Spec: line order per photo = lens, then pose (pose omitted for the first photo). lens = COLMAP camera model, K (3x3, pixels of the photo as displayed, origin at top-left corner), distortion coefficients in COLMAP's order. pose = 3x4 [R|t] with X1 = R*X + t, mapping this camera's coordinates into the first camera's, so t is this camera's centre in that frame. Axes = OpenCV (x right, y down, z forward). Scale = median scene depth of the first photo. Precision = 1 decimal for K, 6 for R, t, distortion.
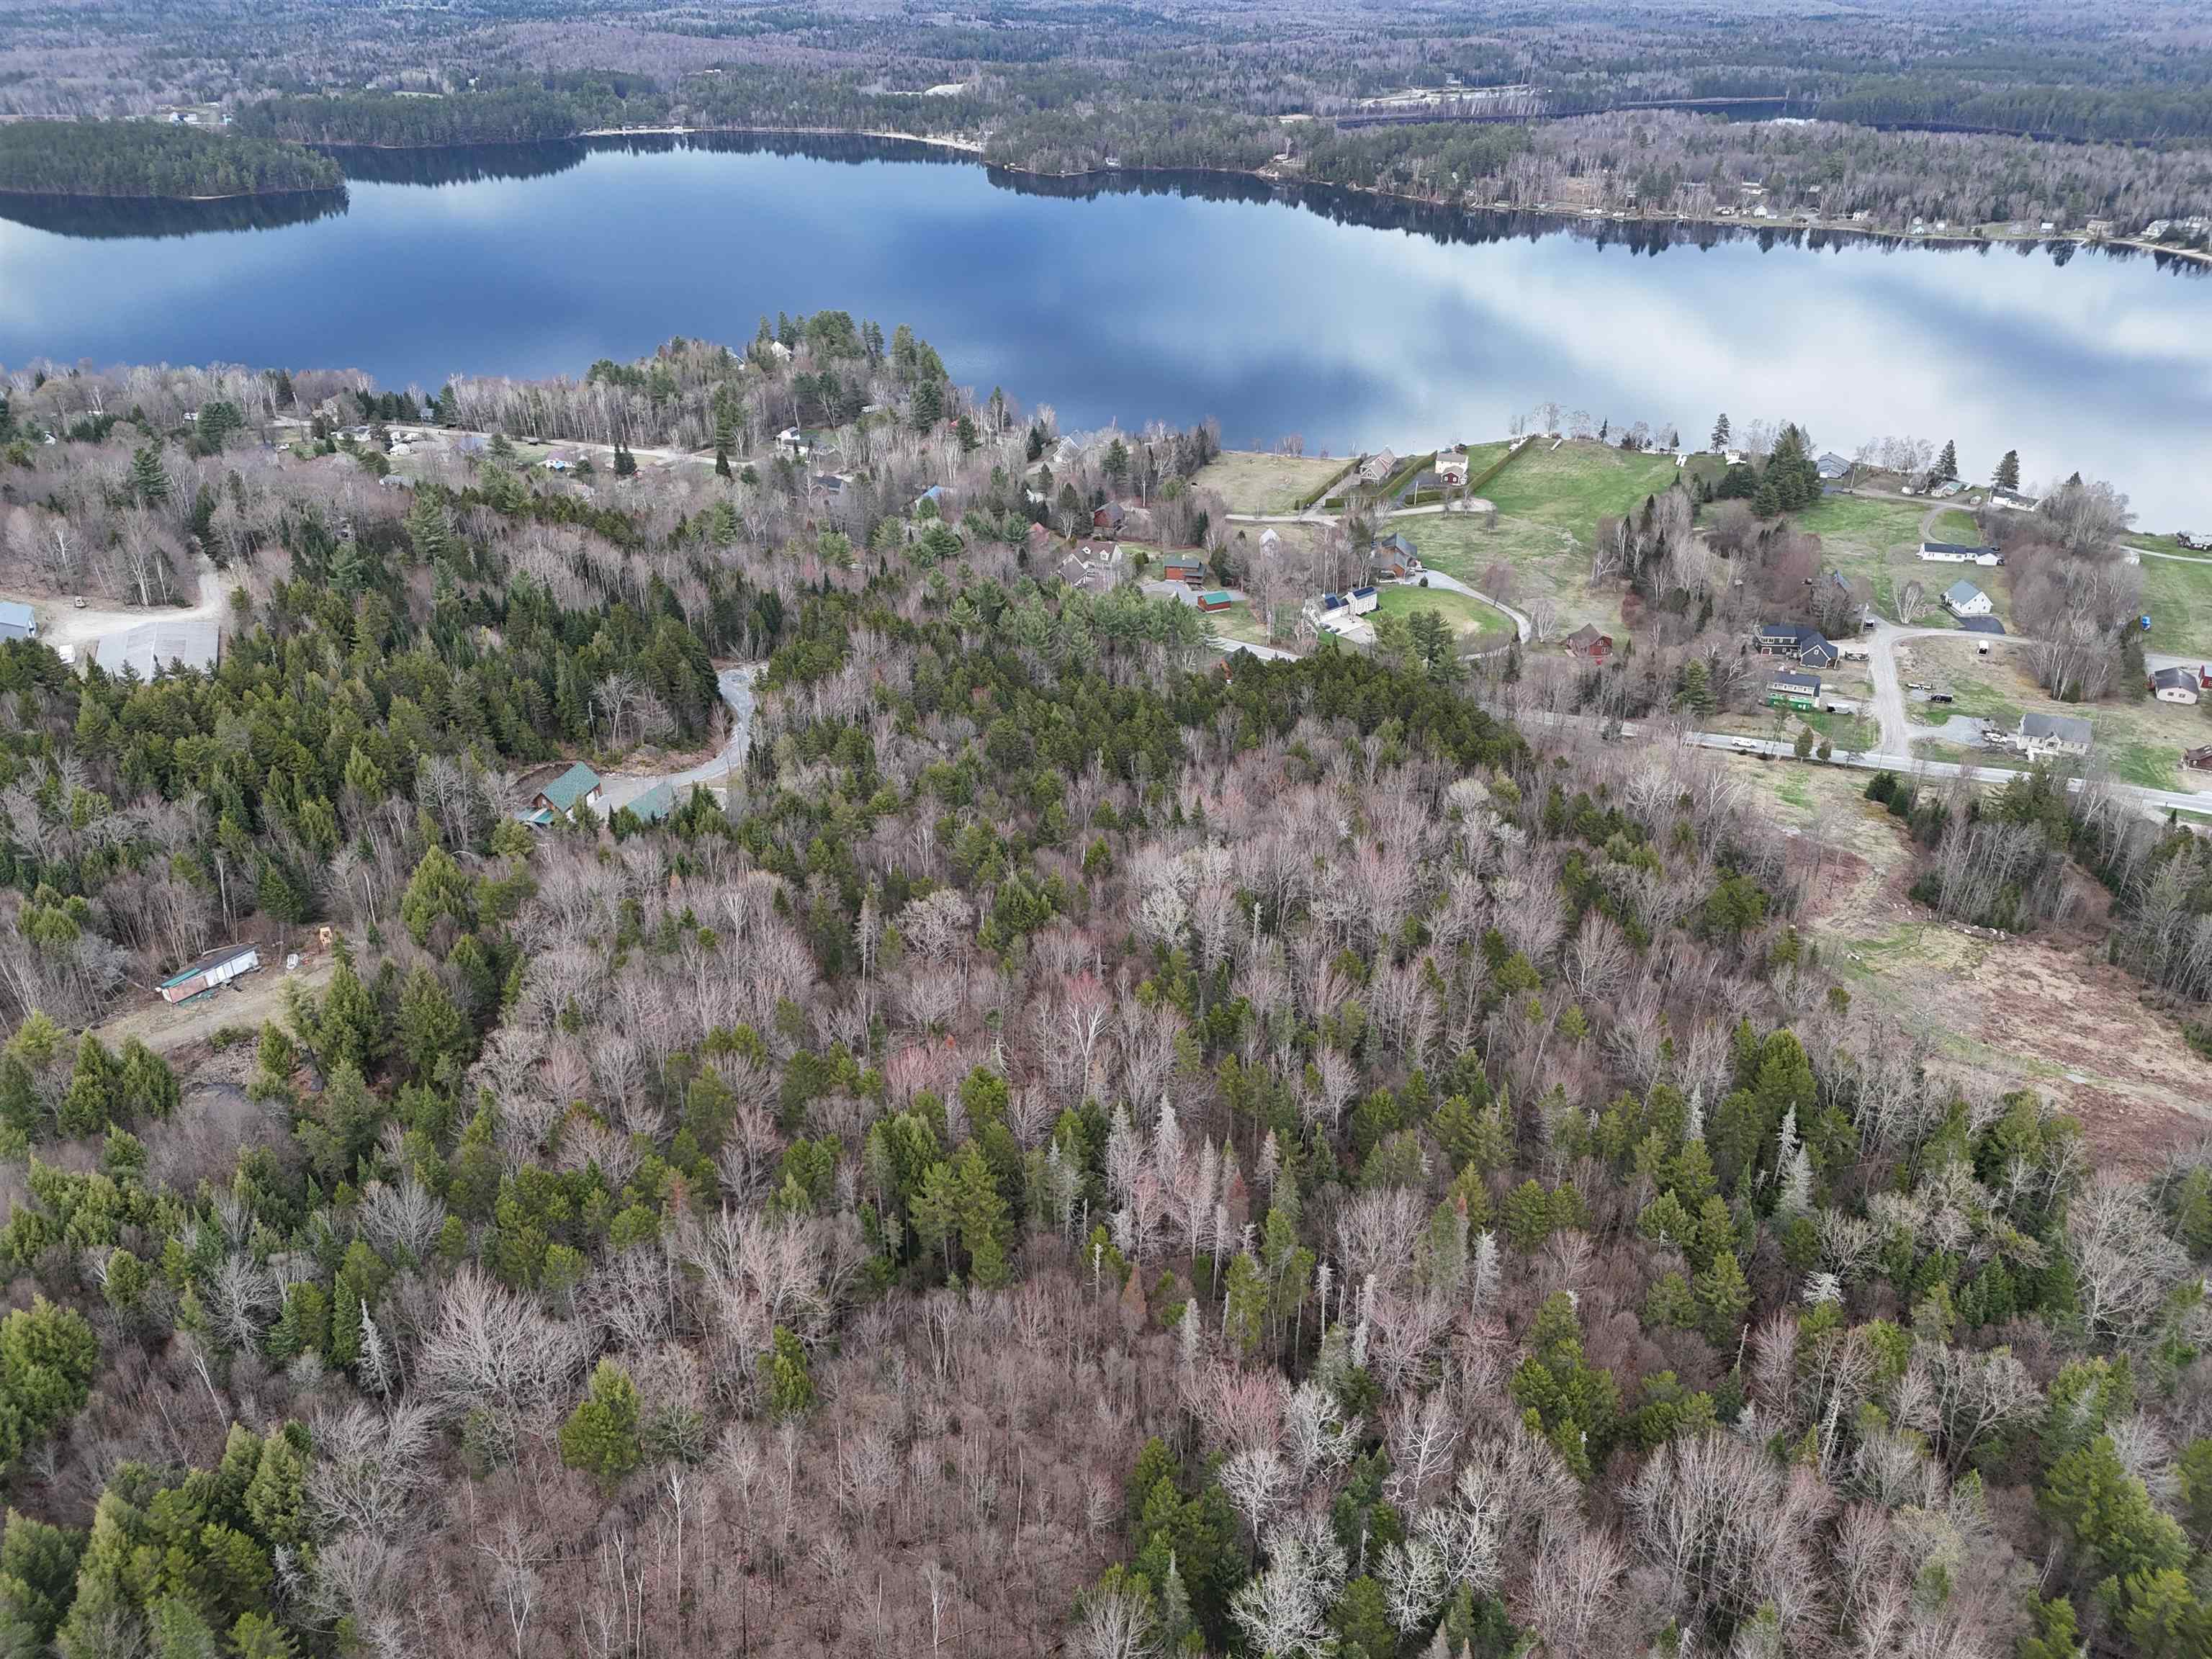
lens RADIAL K [[1619.5, 0, 1107.0], [0, 1619.5, 819.8], [0, 0, 1]] dist [0.082515, -0.073600]
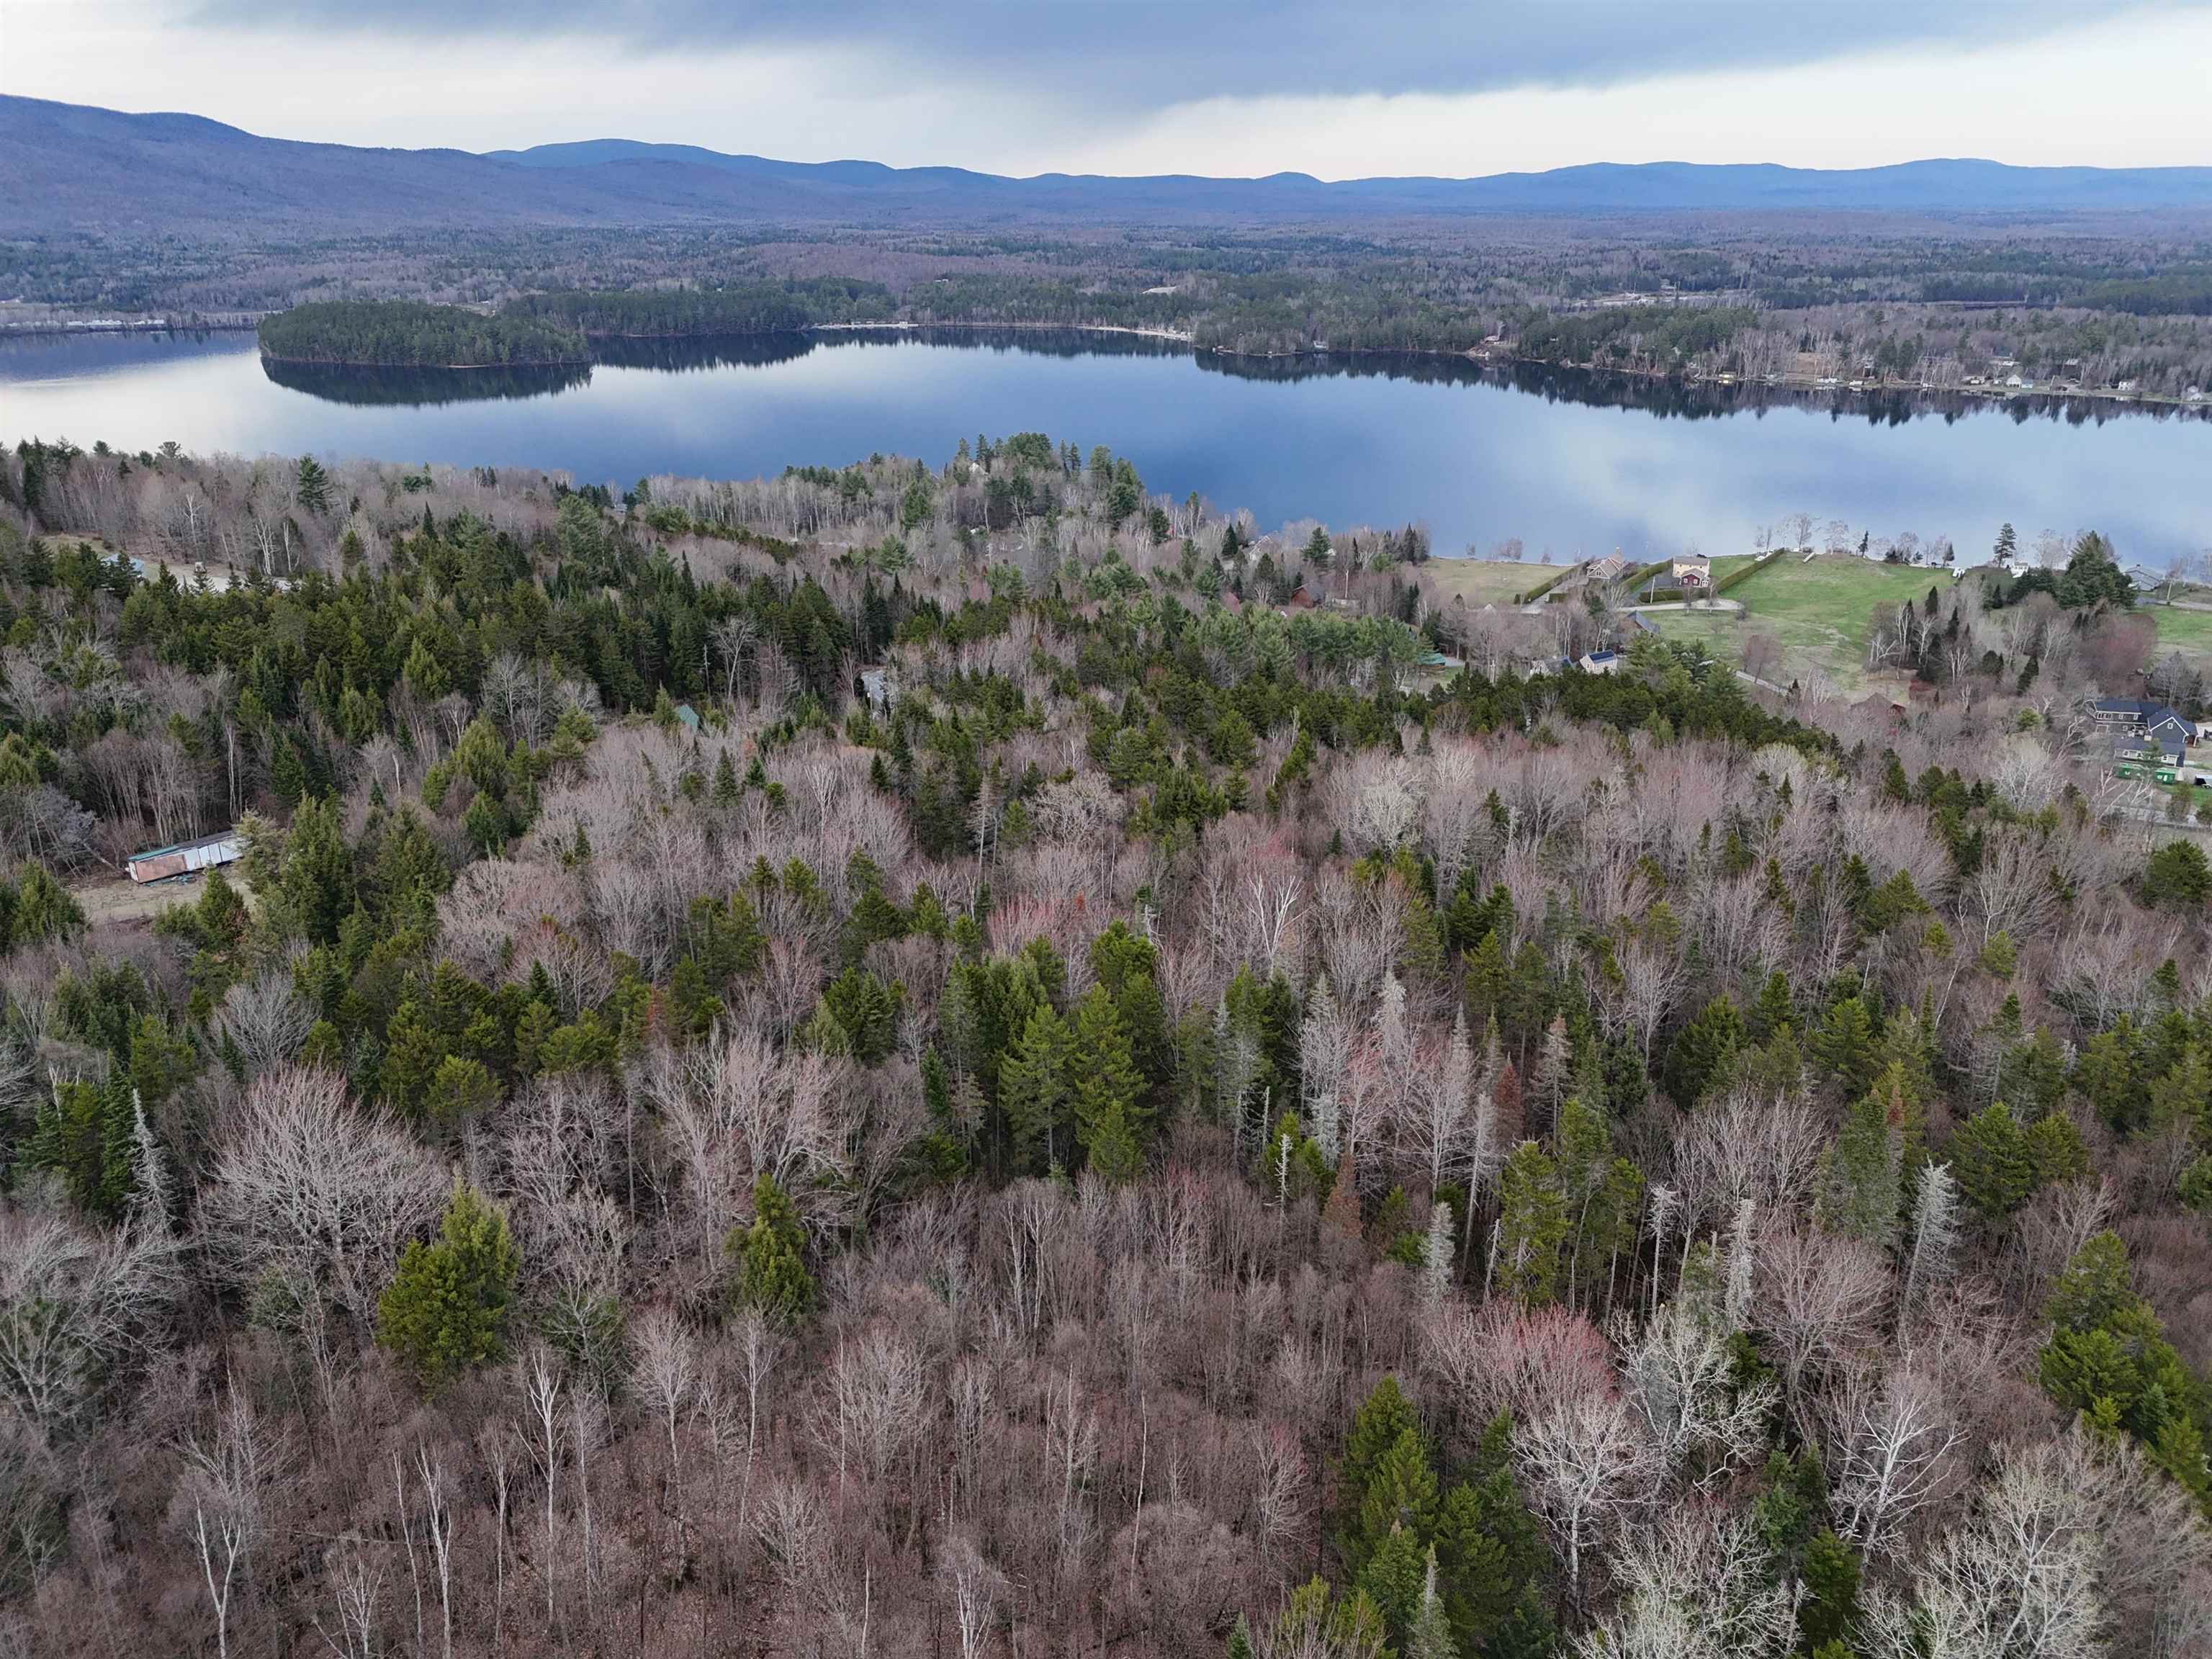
lens RADIAL K [[1614.4, 0, 1107.1], [0, 1614.4, 830.0], [0, 0, 1]] dist [0.092174, -0.092232]
pose [[0.992693, 0.039261, -0.114105, -0.001779], [-0.053232, 0.991090, -0.122092, 0.054365], [0.108295, 0.127274, 0.985938, 0.086657]]
